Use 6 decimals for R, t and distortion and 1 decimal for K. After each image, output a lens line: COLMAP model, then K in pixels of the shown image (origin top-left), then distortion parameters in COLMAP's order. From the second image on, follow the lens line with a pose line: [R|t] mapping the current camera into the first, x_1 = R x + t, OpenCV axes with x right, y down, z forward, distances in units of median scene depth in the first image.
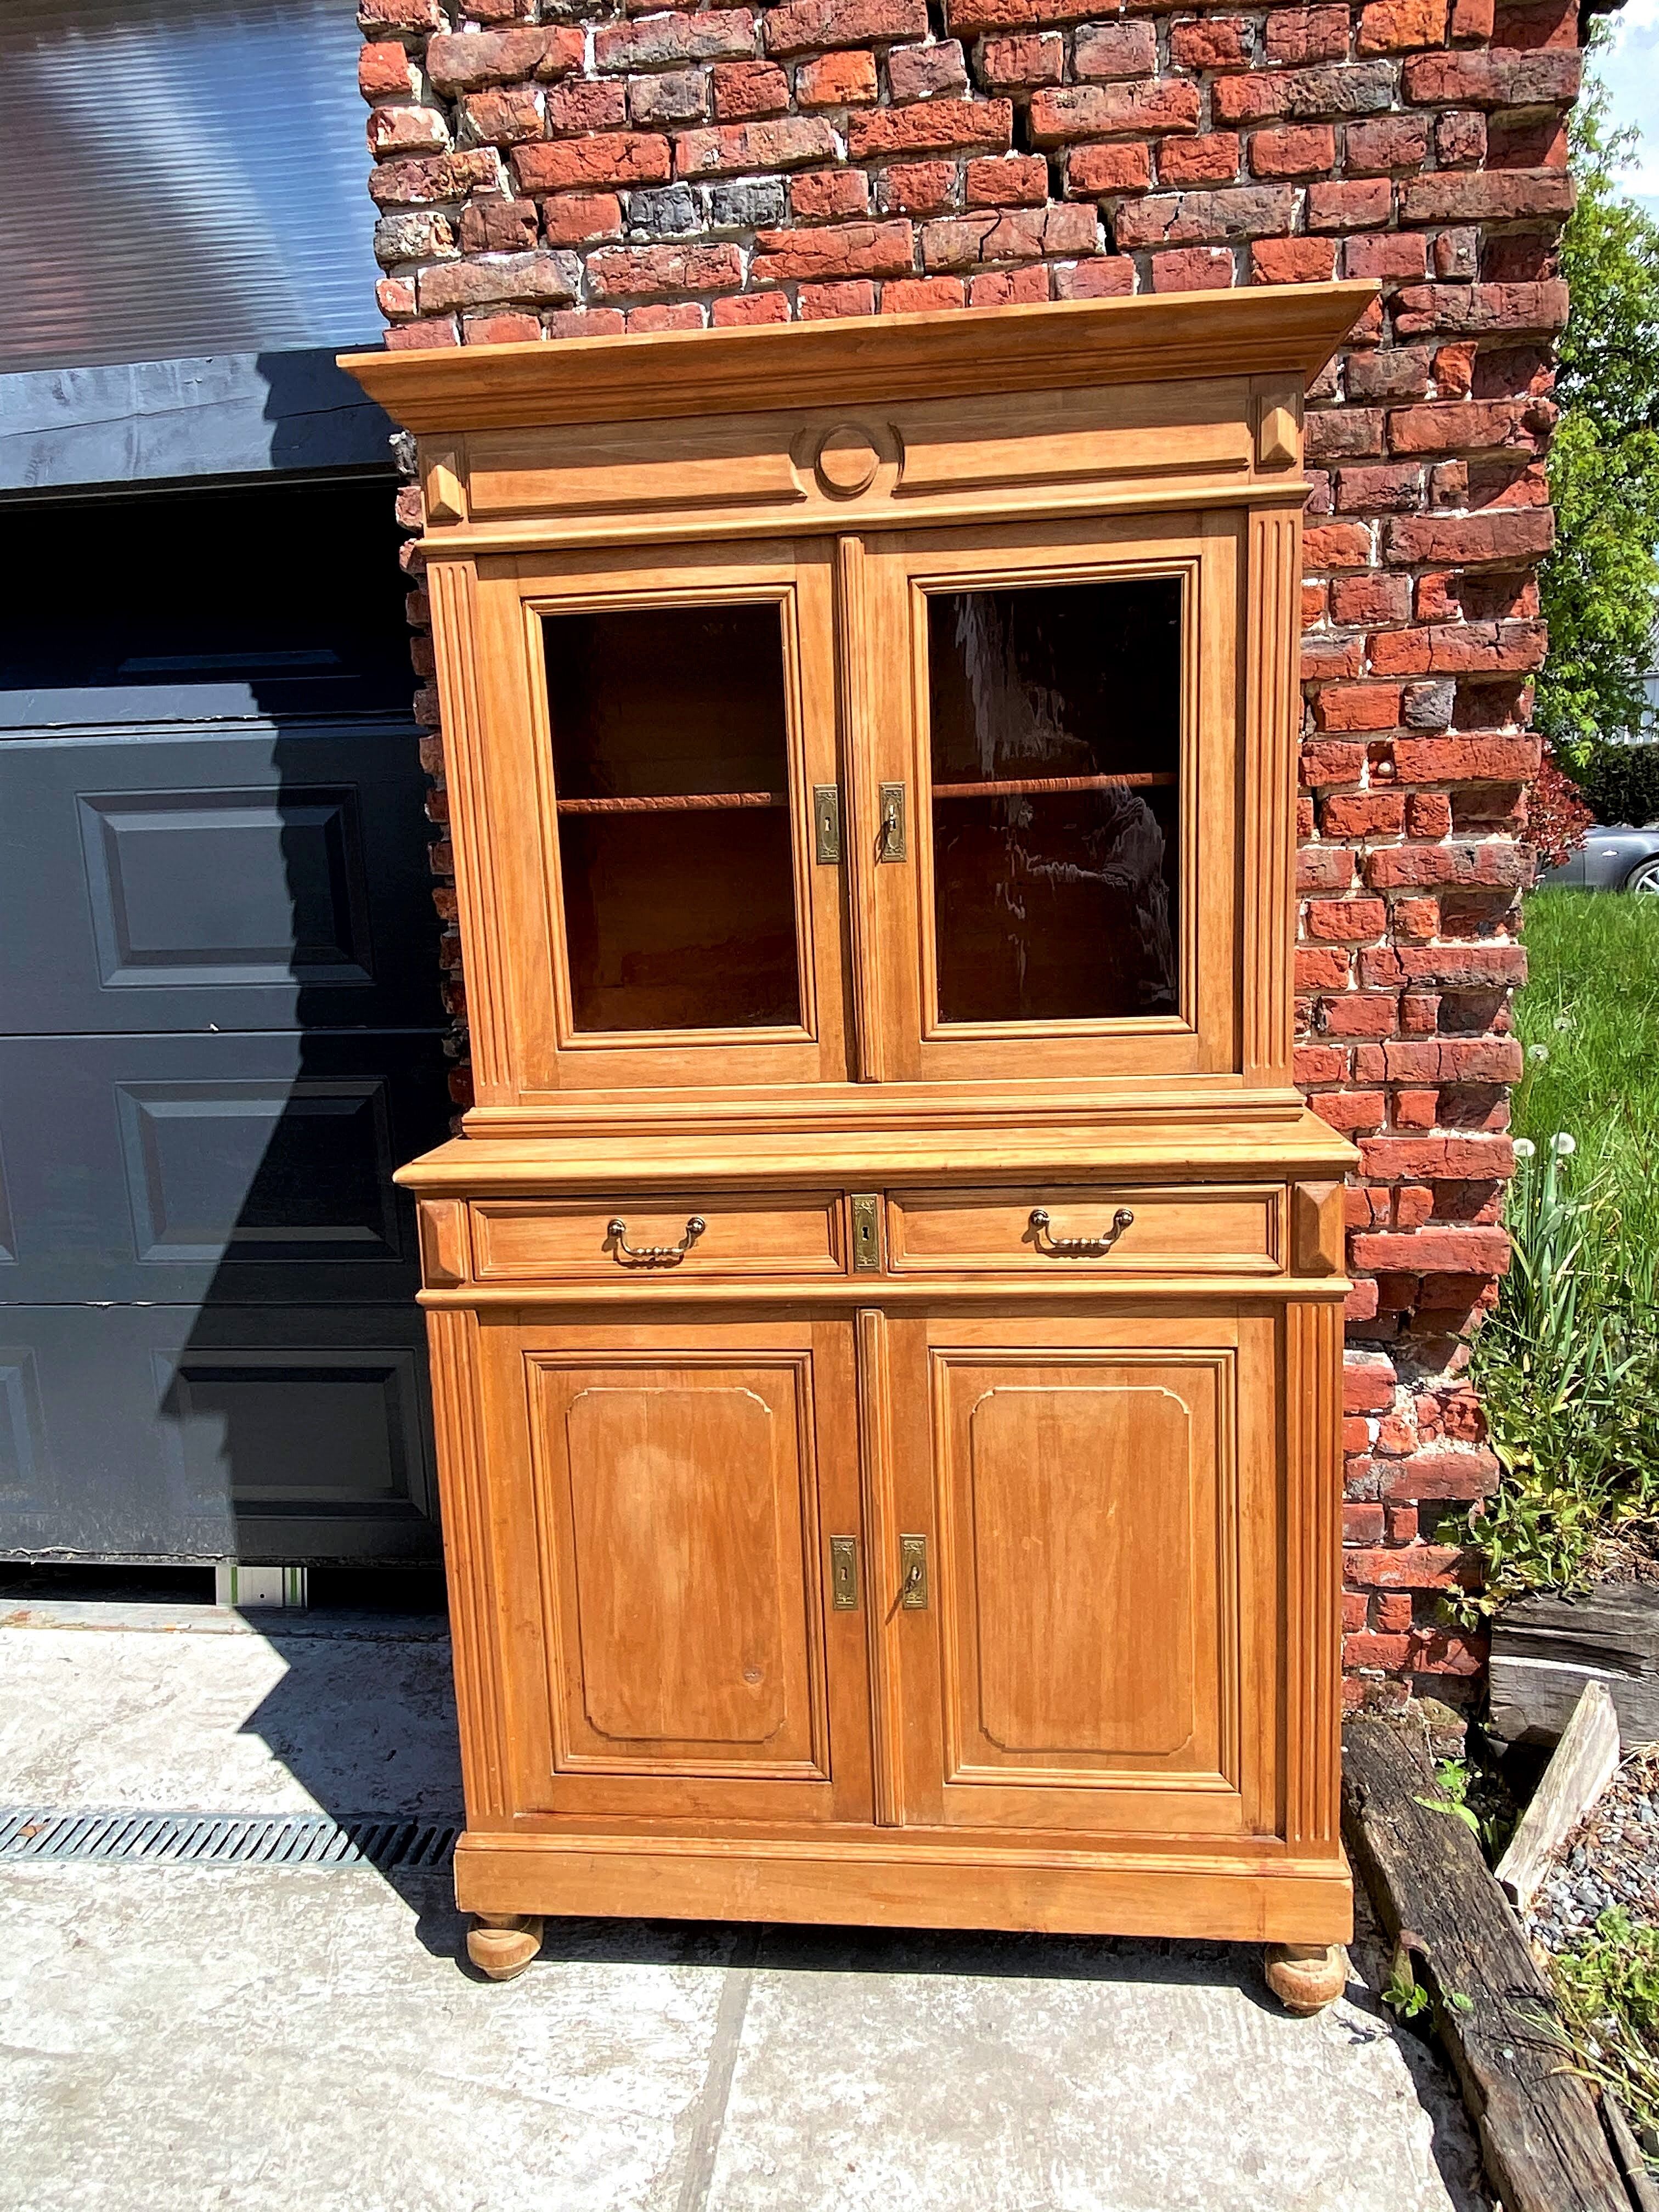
lens RADIAL K [[1533.7, 0, 835.6], [0, 1533.7, 1096.7], [0, 0, 1]] dist [0.068297, -0.075228]
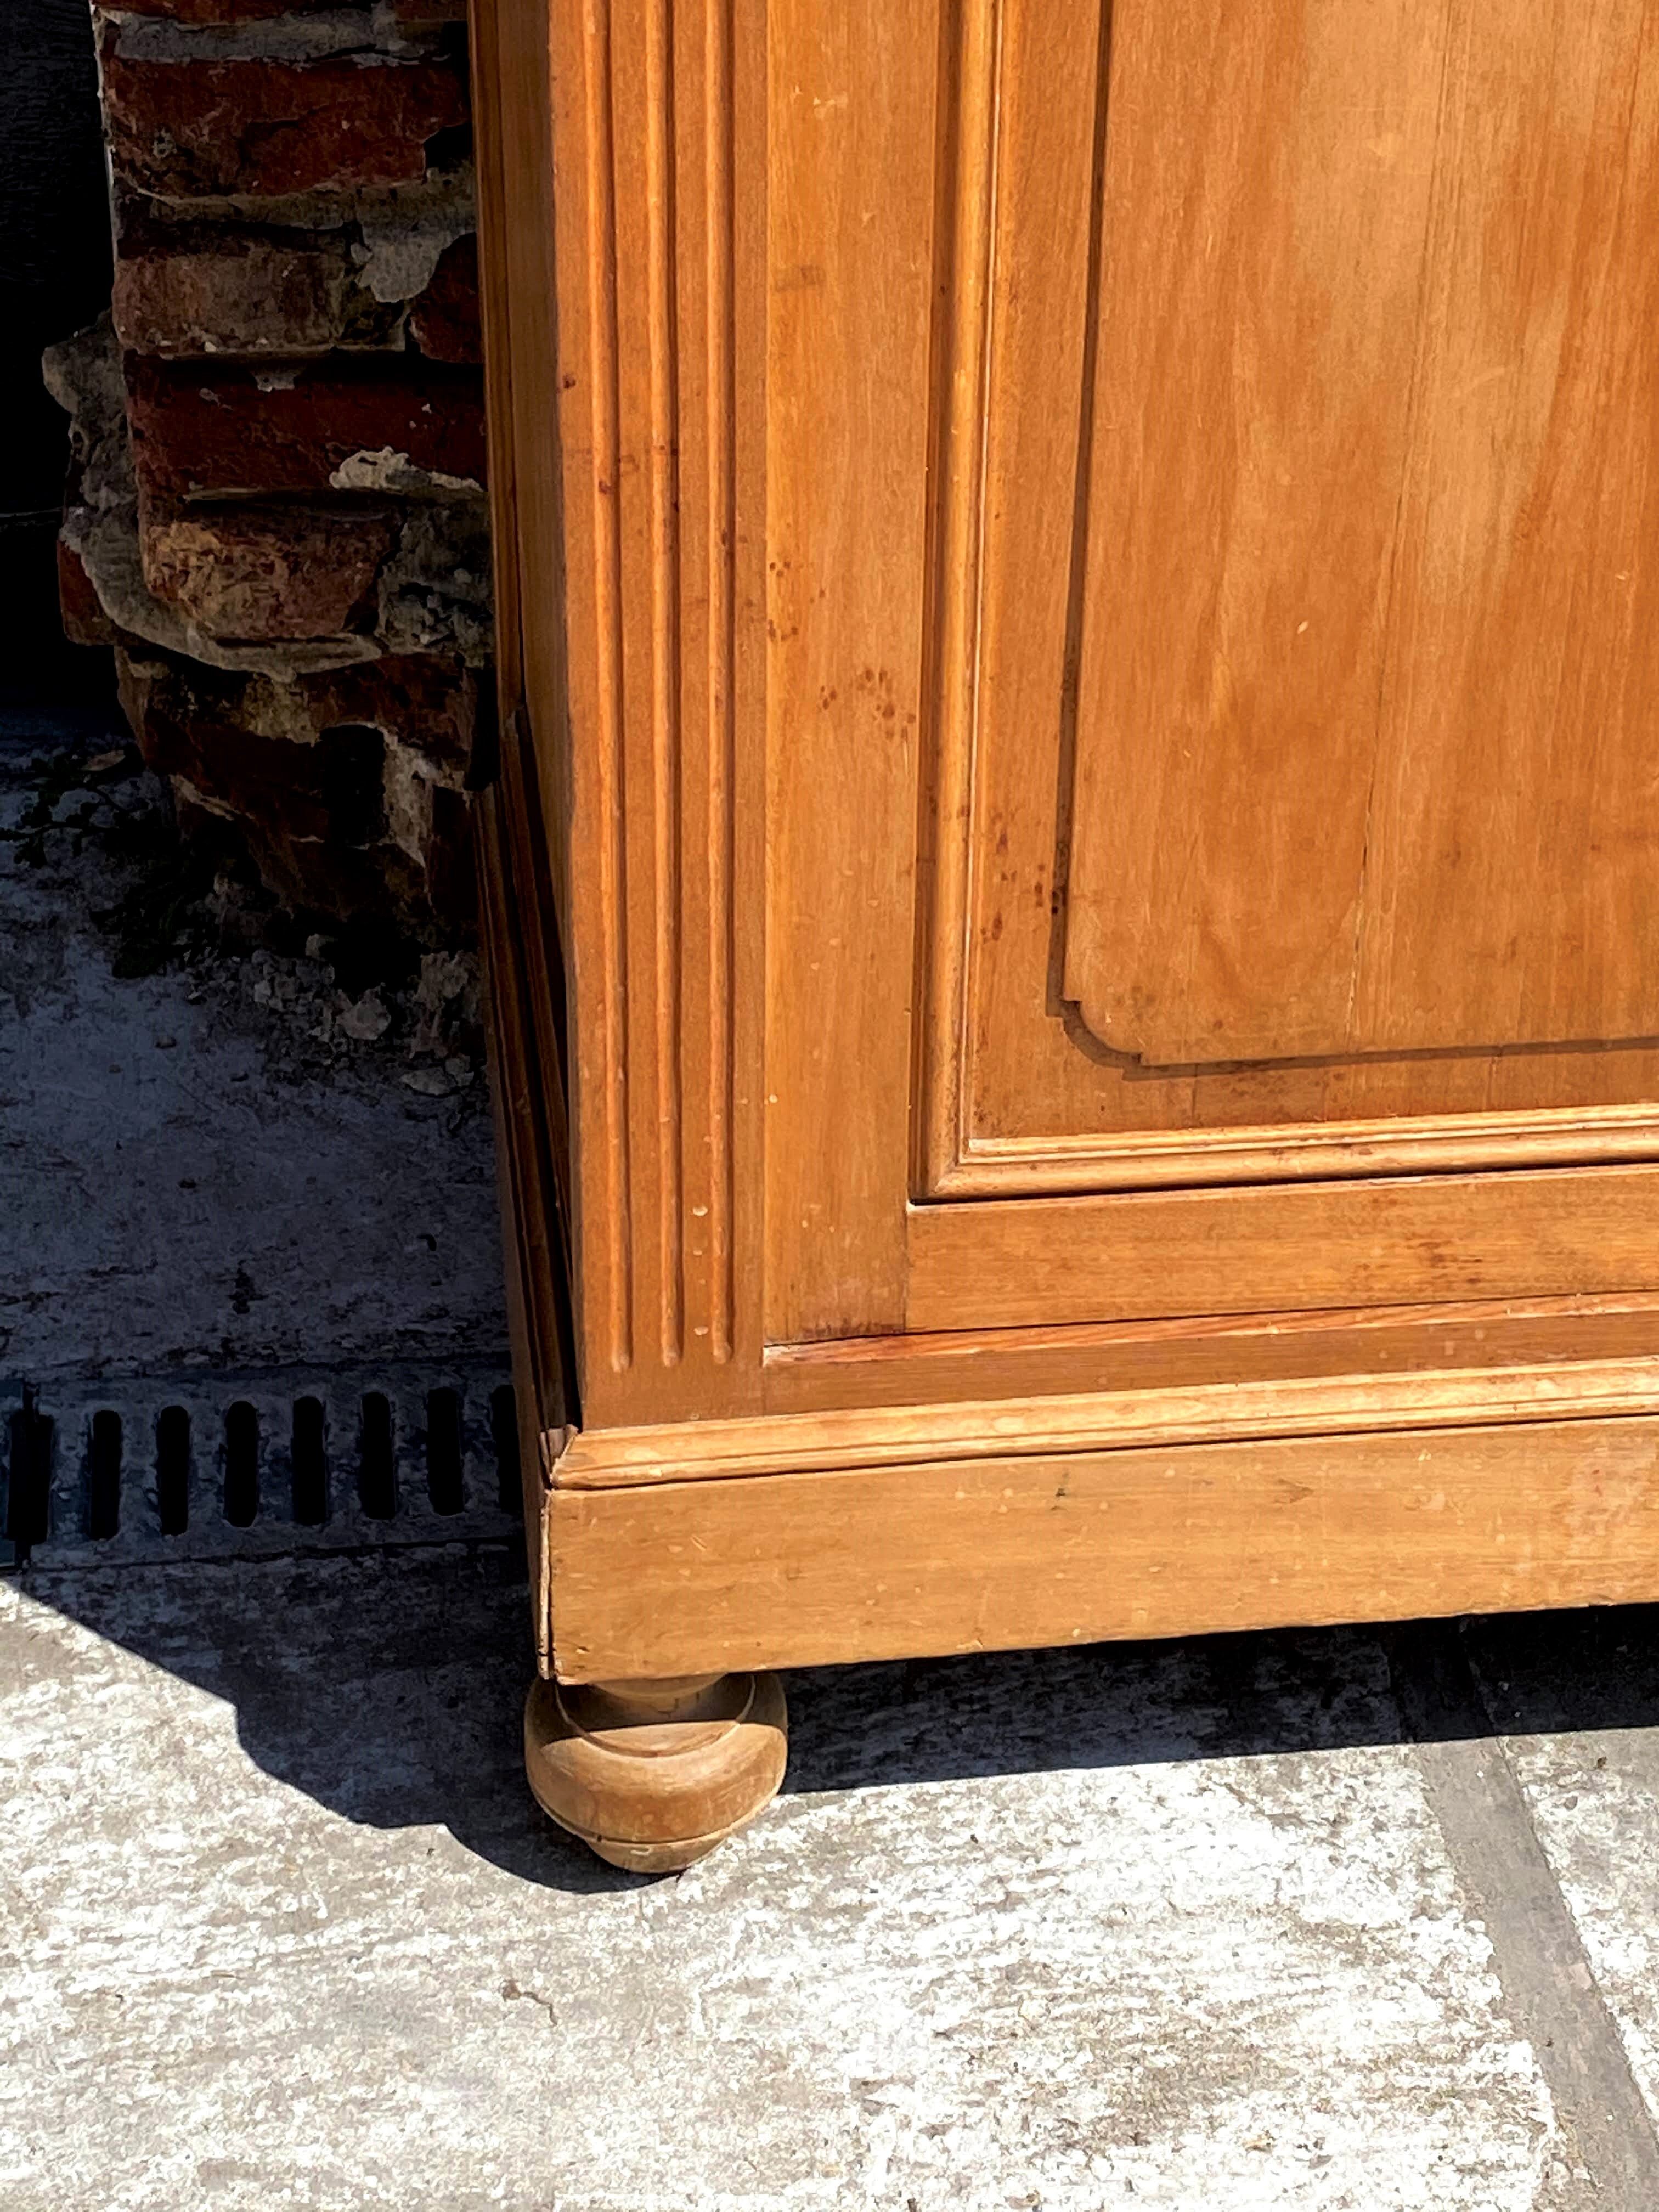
lens RADIAL K [[4366.9, 0, 865.1], [0, 4366.9, 1060.3], [0, 0, 1]] dist [0.163993, 0.000000]
pose [[0.970282, -0.082557, 0.227459, -0.362532], [-0.014467, 0.918526, 0.395096, 0.117685], [-0.241545, -0.386645, 0.890034, 0.347295]]
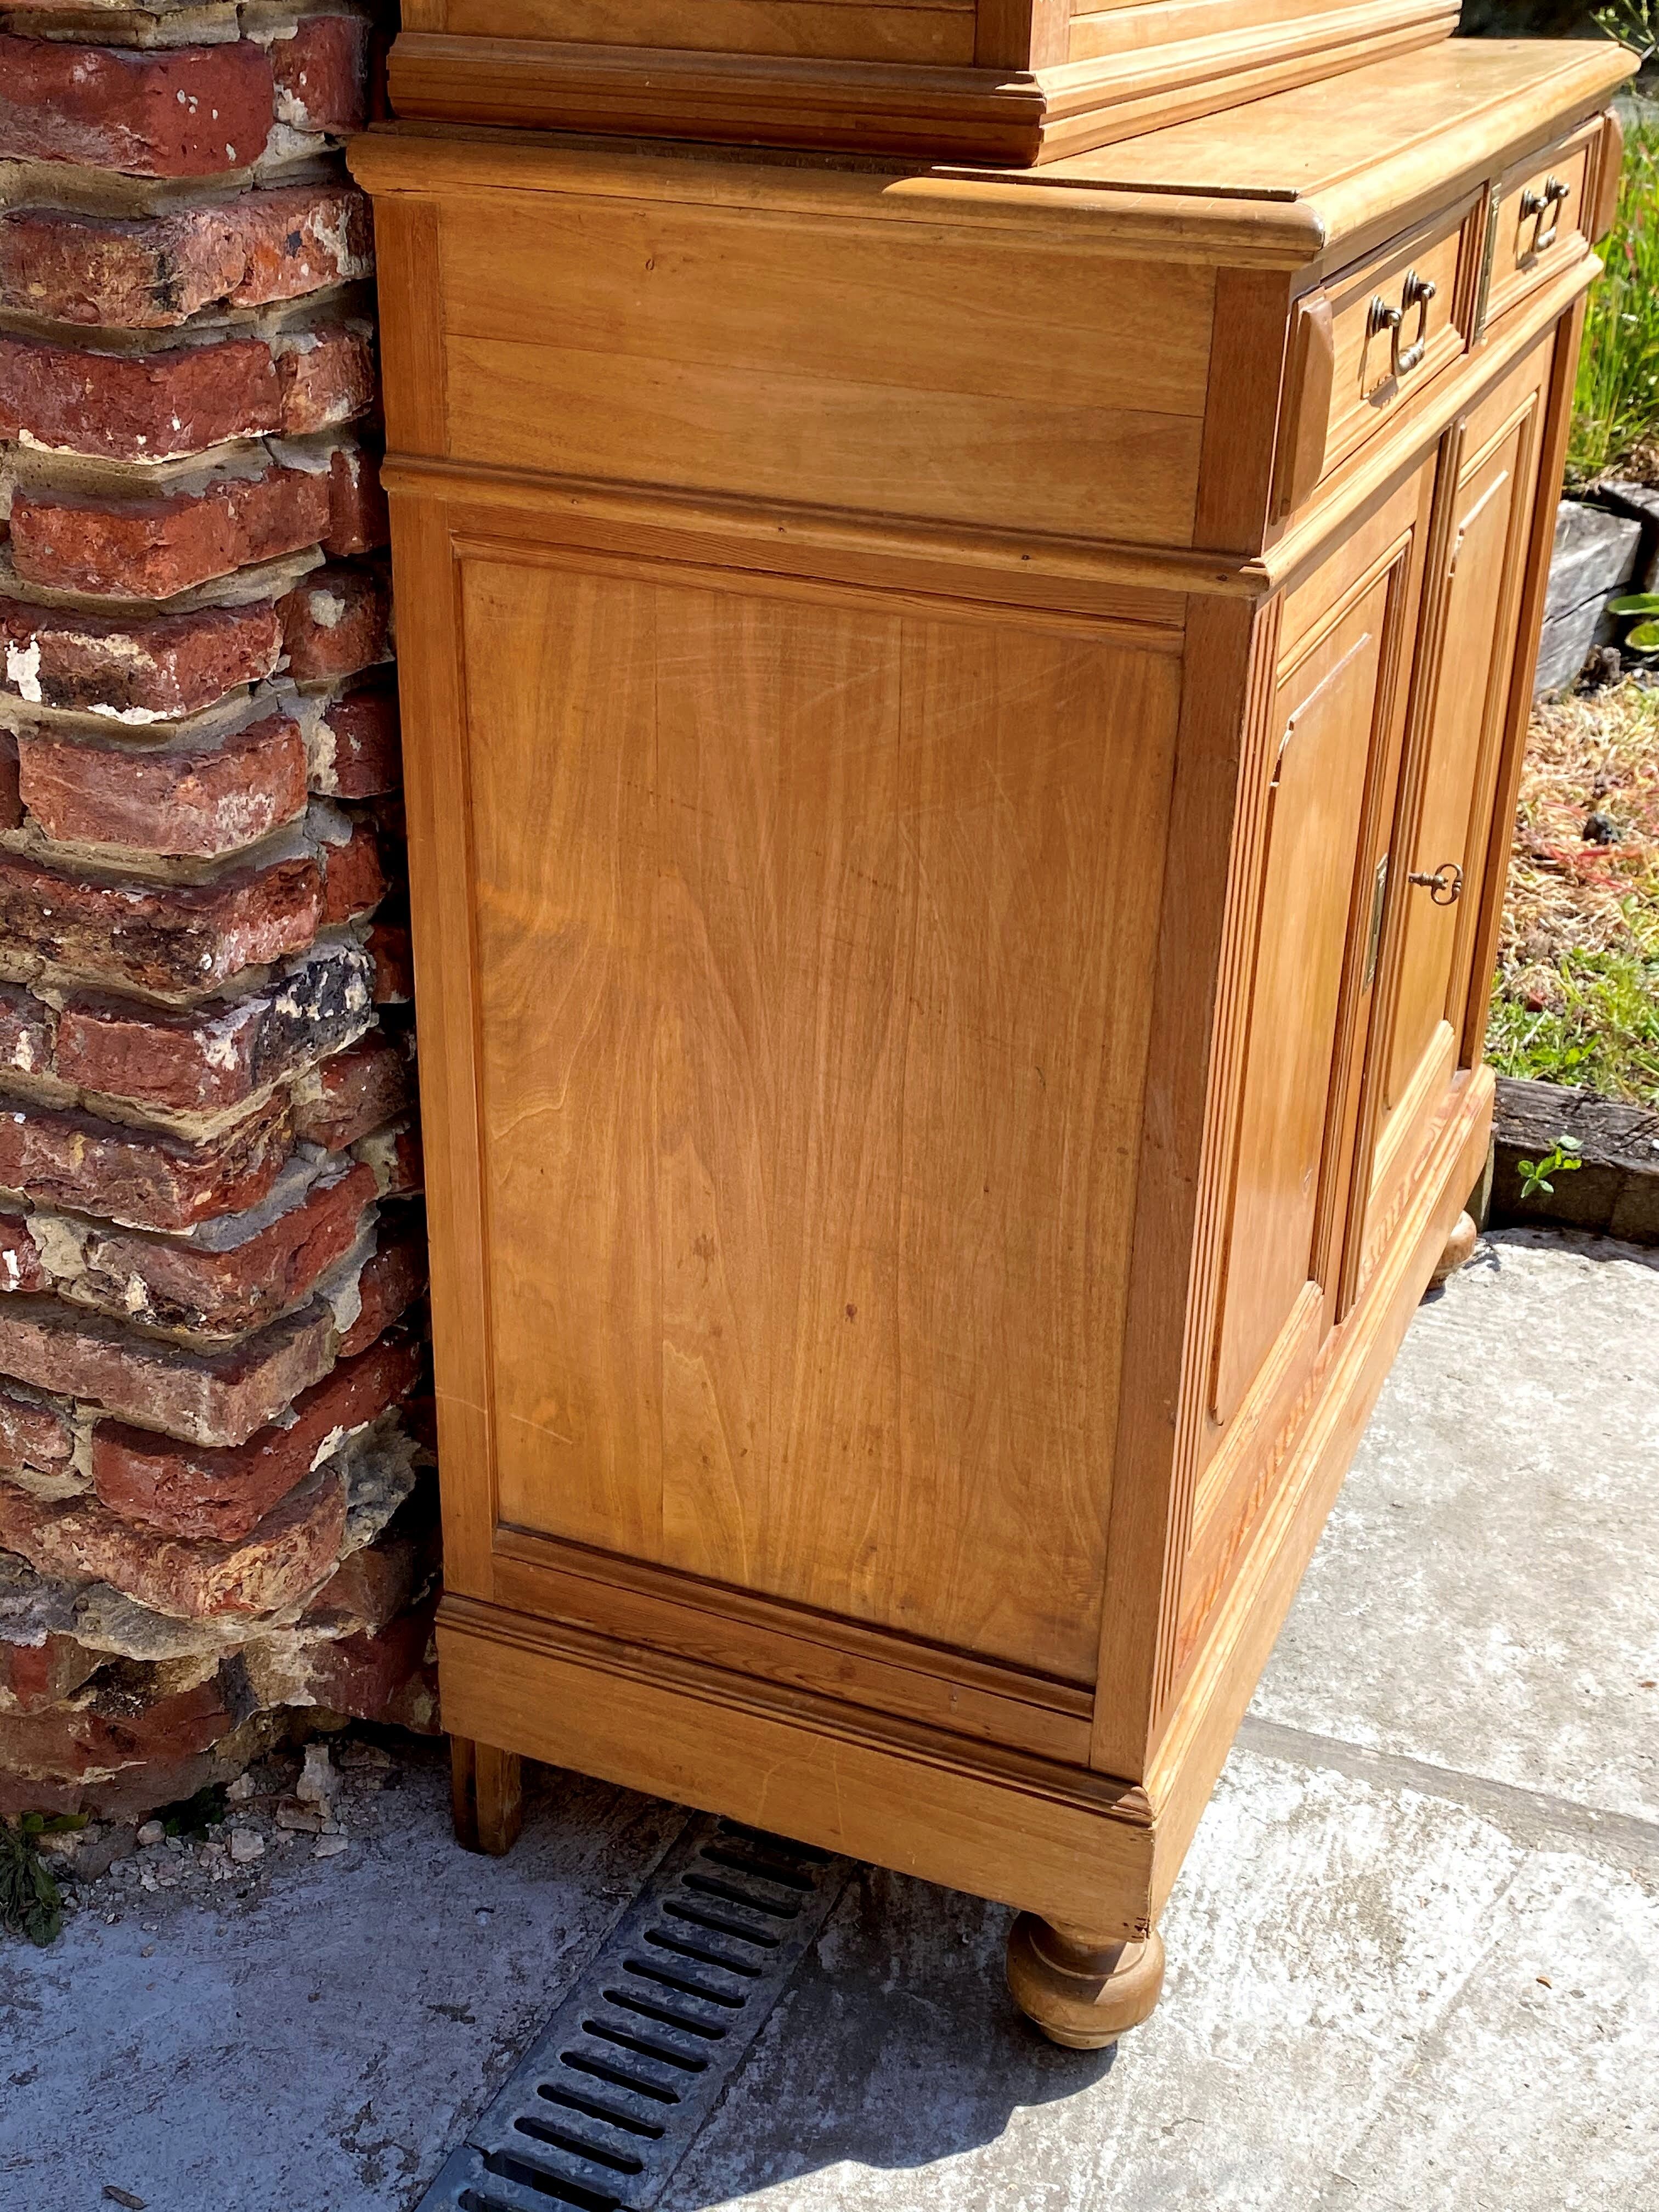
lens RADIAL K [[2640.1, 0, 844.9], [0, 2640.1, 1091.2], [0, 0, 1]] dist [0.031629, 0.000000]
pose [[0.275655, -0.371254, 0.886671, -0.883524], [0.125570, 0.928411, 0.349693, 0.006071], [-0.953020, 0.014945, 0.302540, 0.862297]]
